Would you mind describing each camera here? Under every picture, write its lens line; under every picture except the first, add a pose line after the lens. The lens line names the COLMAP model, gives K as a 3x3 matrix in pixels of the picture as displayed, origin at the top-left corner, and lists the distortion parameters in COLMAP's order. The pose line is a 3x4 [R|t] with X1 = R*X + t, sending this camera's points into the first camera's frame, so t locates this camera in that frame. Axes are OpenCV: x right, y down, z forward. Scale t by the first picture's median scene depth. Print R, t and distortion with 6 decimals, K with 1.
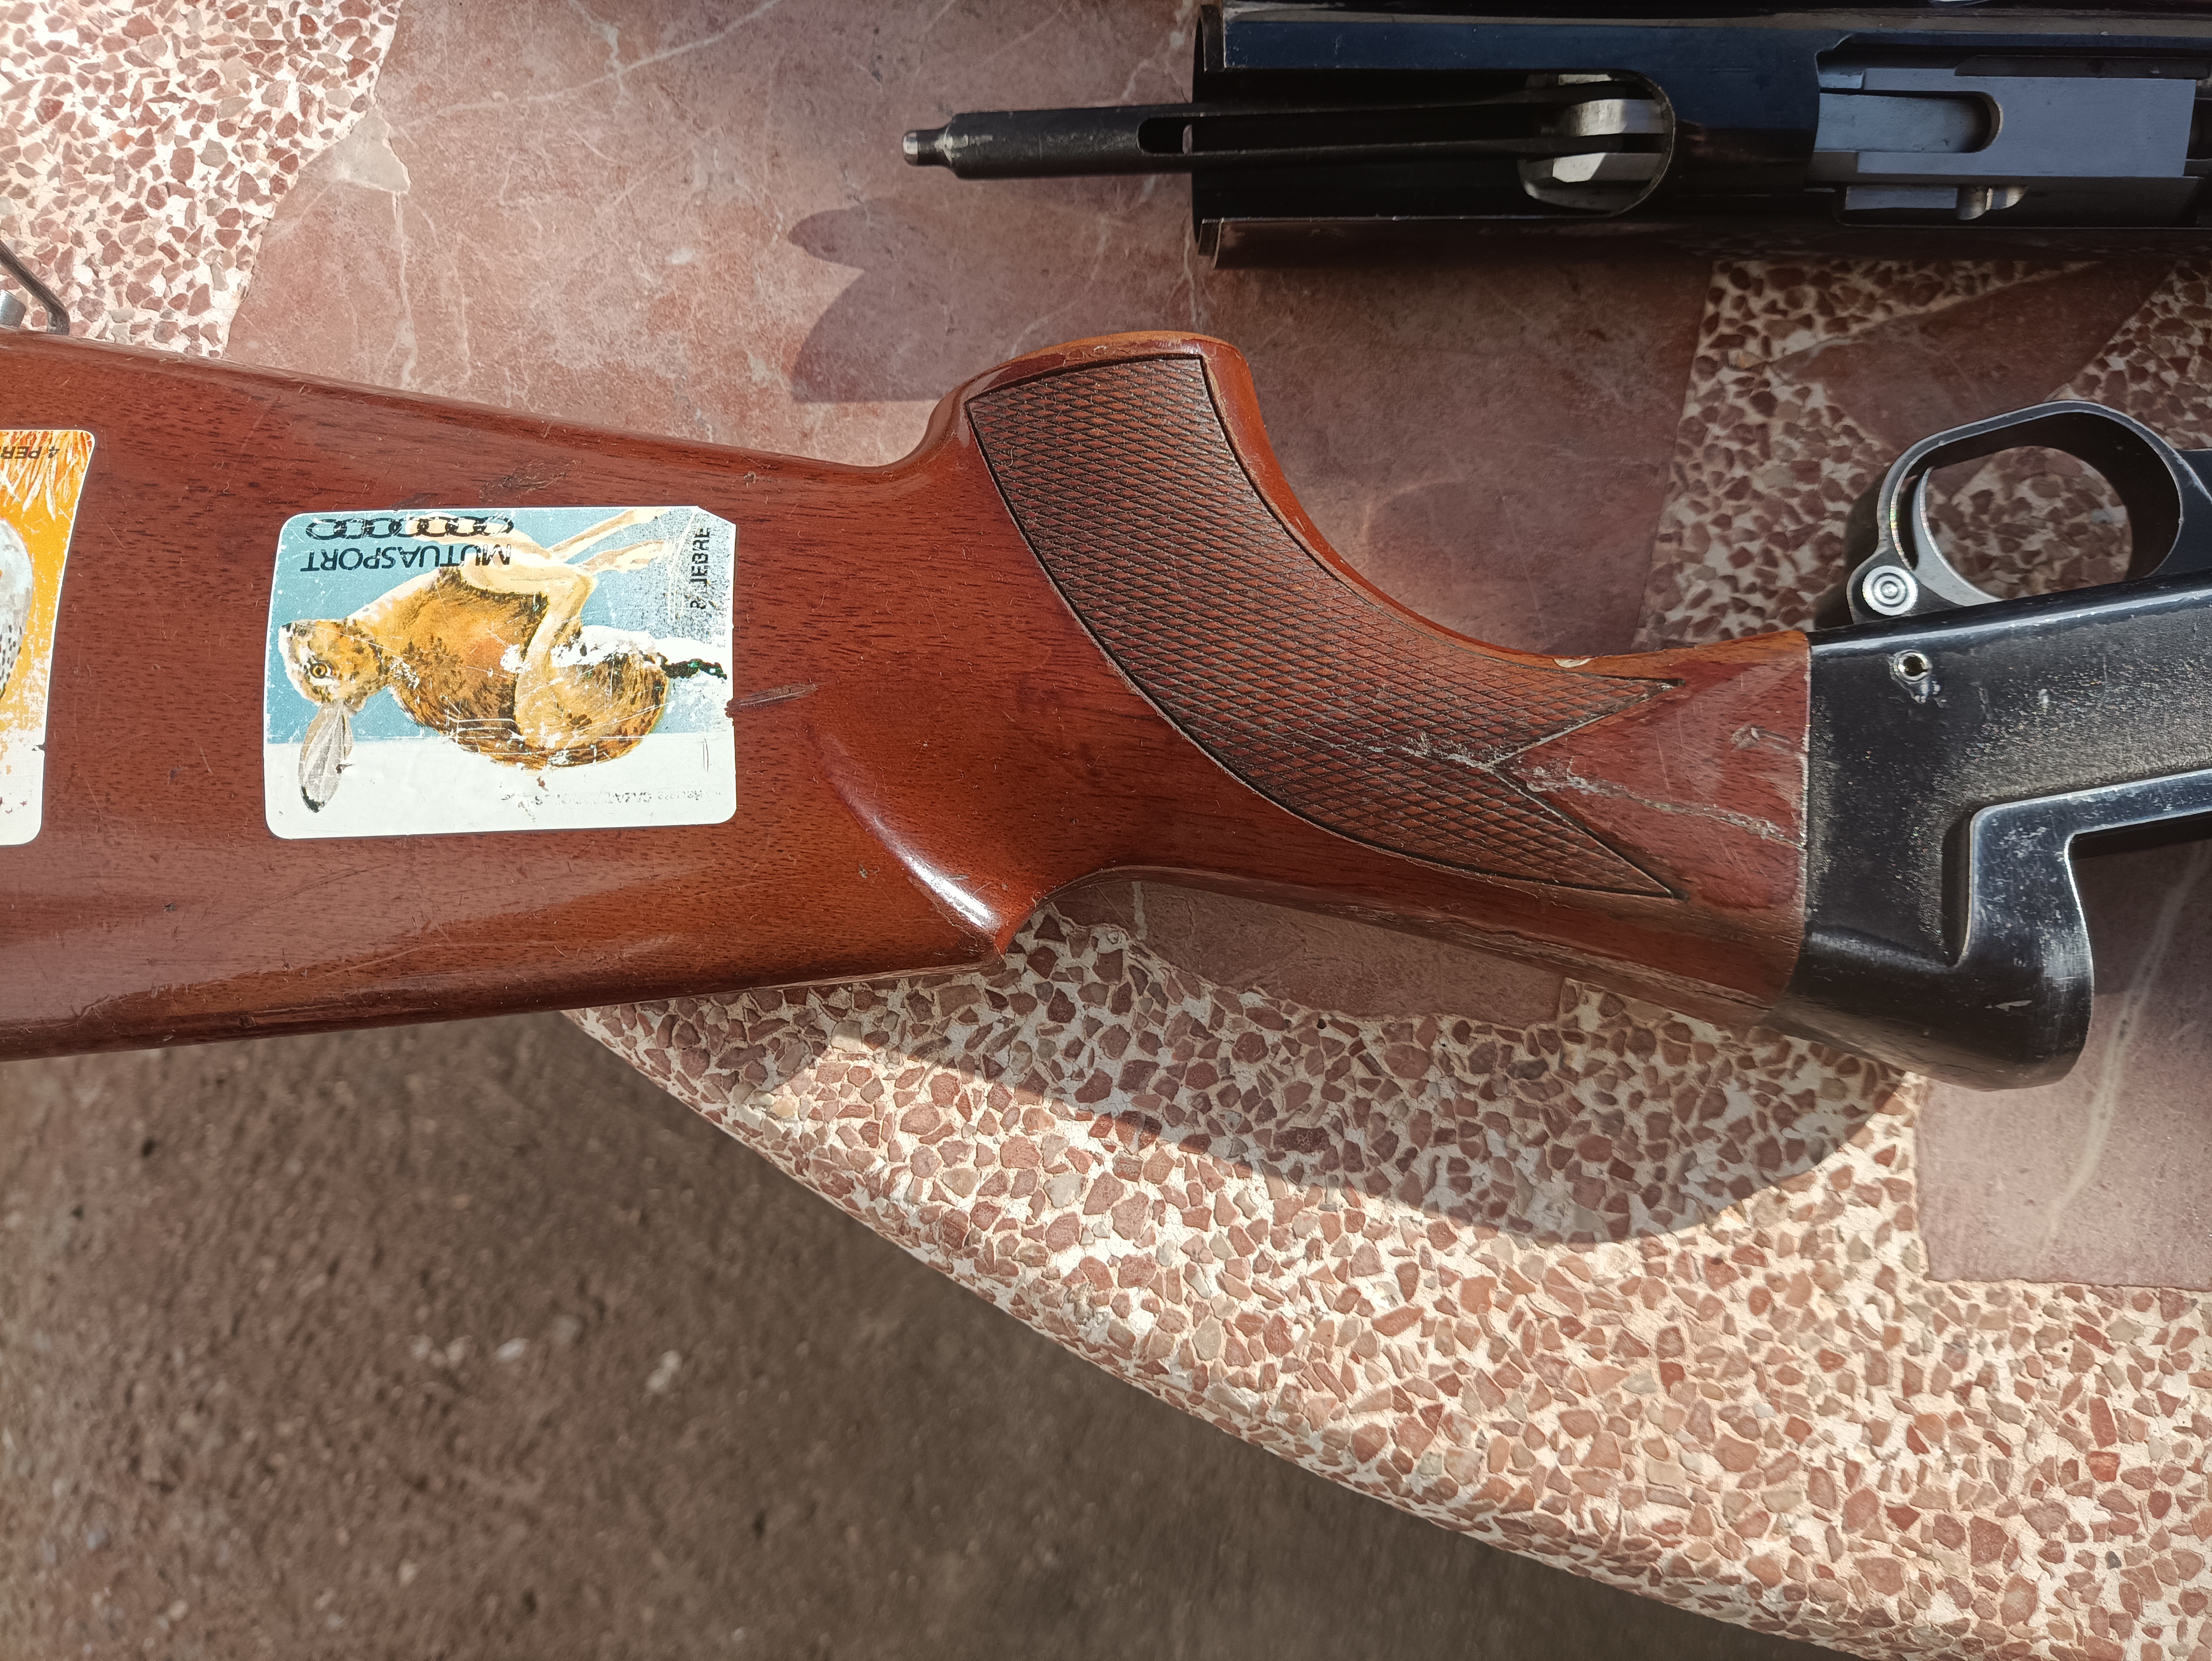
lens RADIAL K [[1675.1, 0, 1121.7], [0, 1675.1, 832.1], [0, 0, 1]] dist [-0.005435, -0.024083]
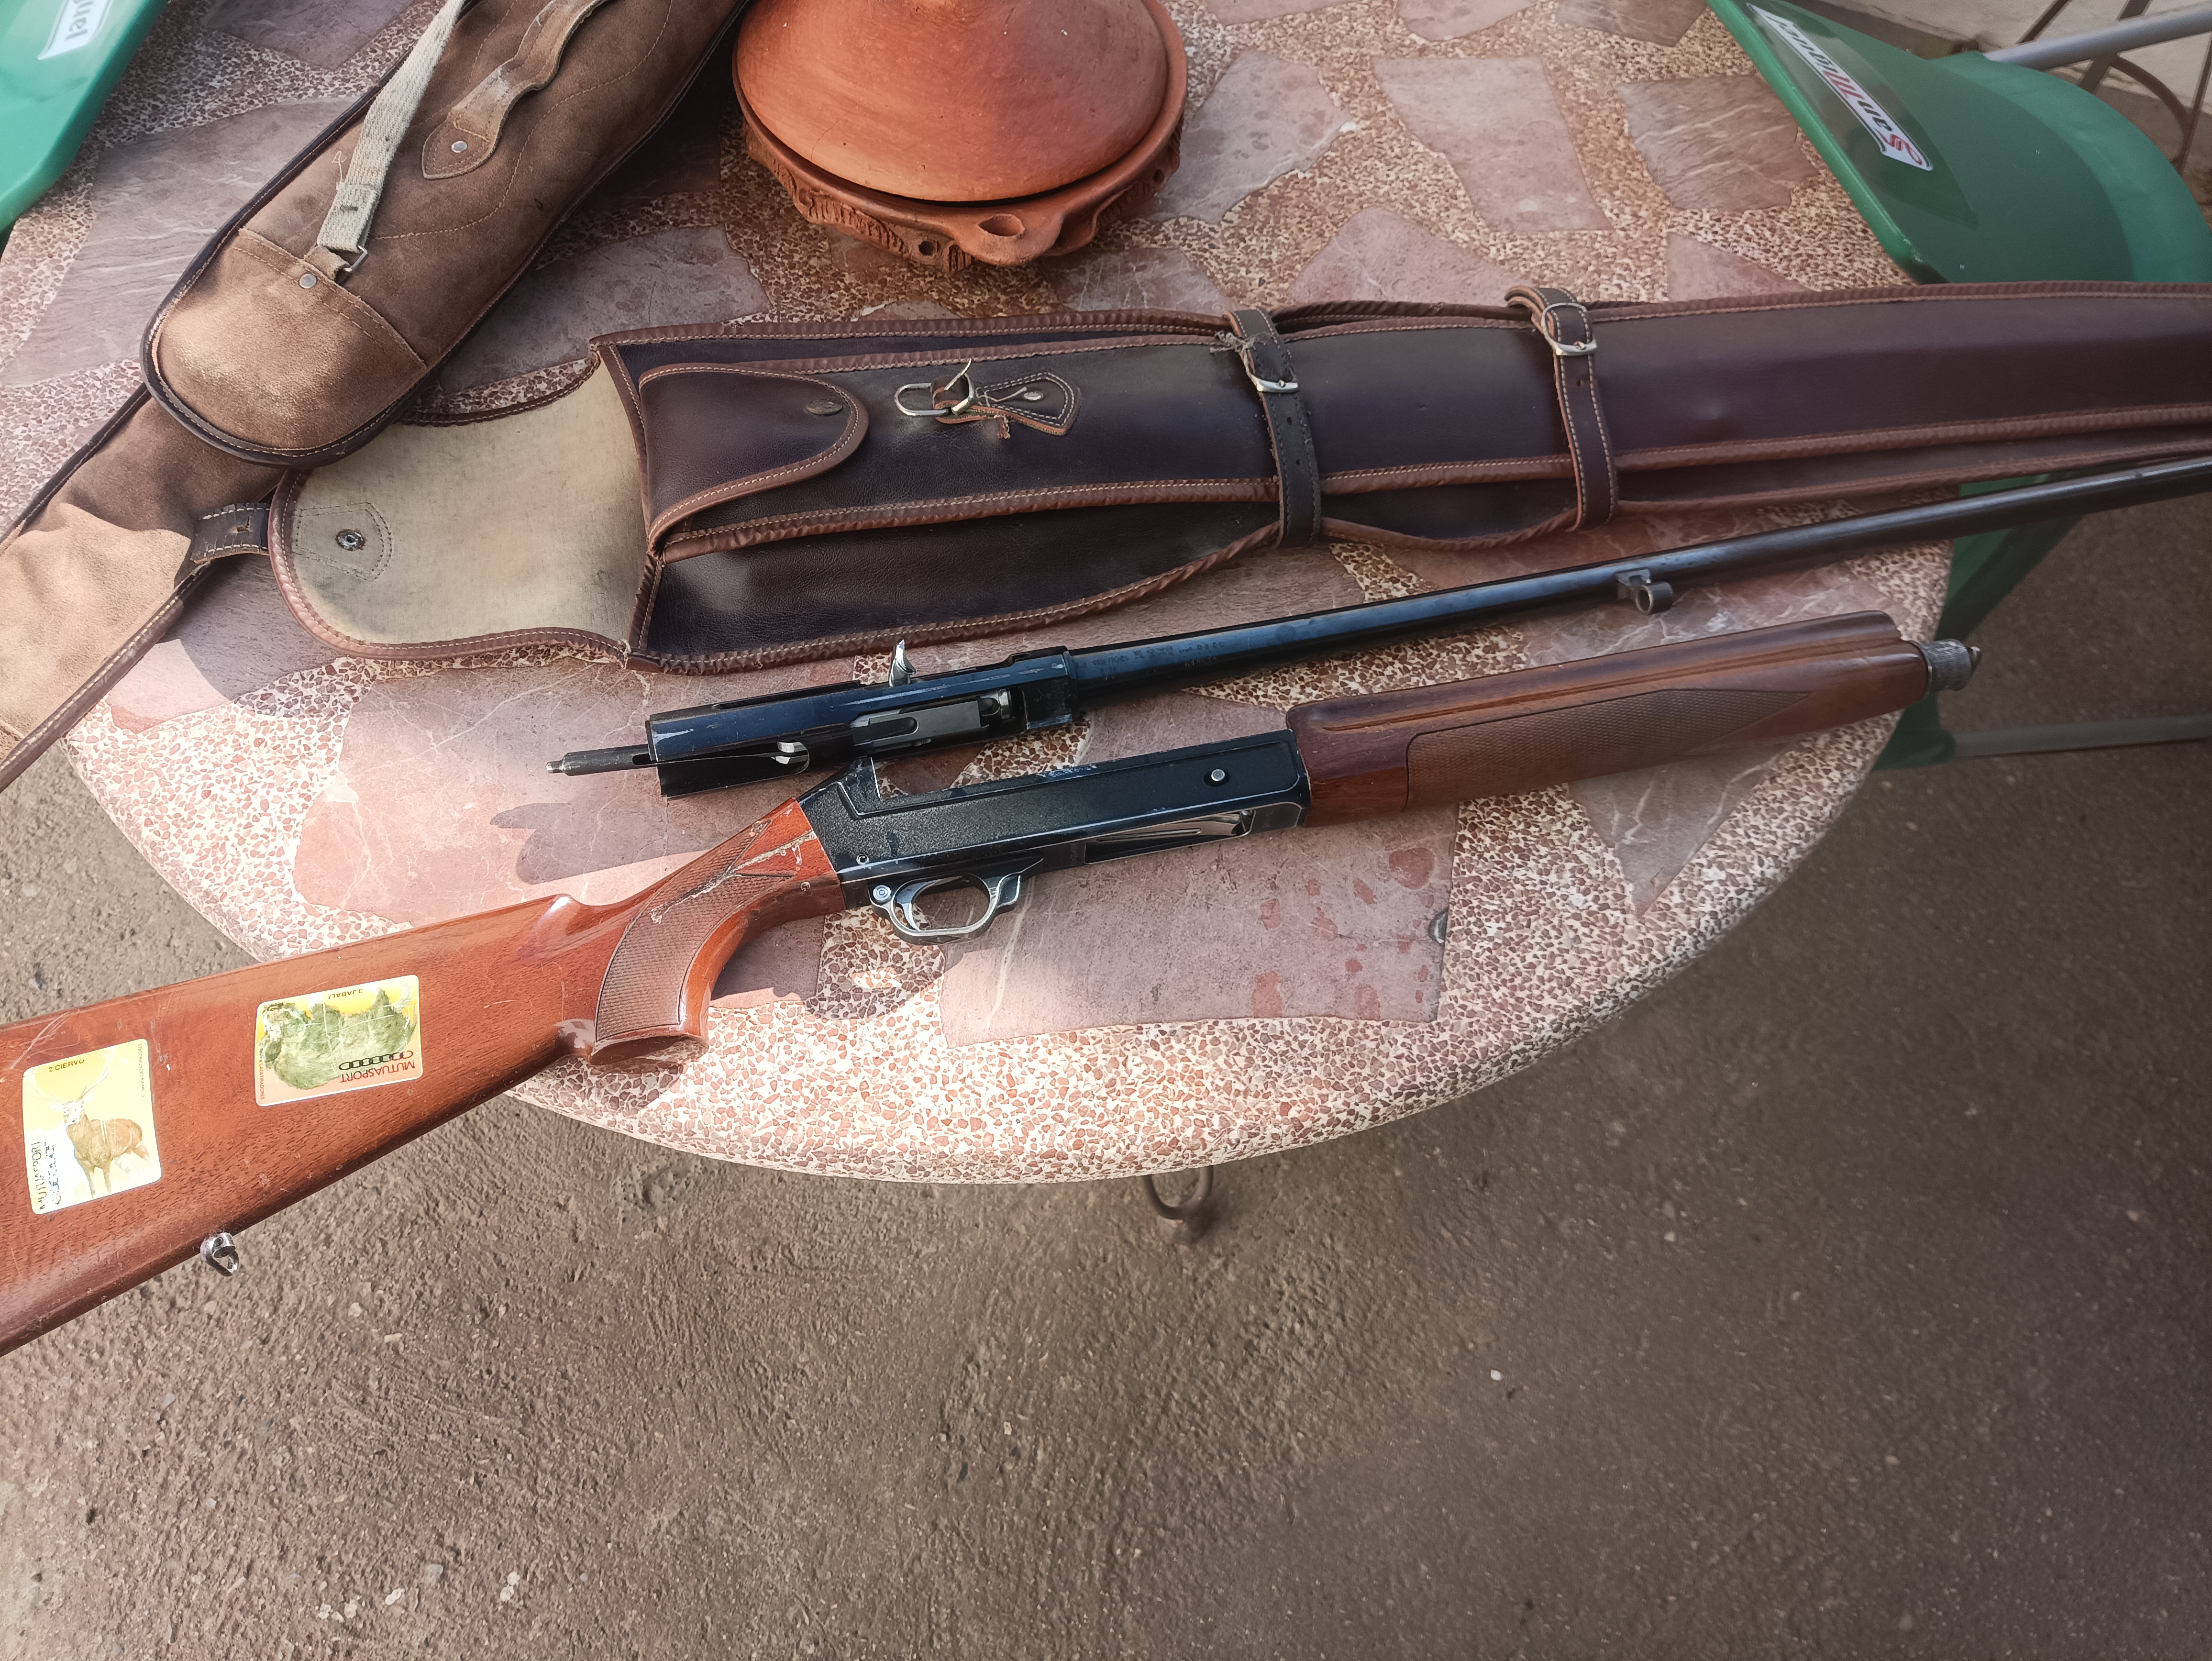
lens RADIAL K [[1578.9, 0, 1129.4], [0, 1578.9, 841.2], [0, 0, 1]] dist [0.055778, -0.097285]
pose [[0.966025, -0.180008, 0.185453, 0.304898], [0.222731, 0.943828, -0.244090, 0.618985], [-0.131098, 0.277103, 0.951855, -1.691787]]
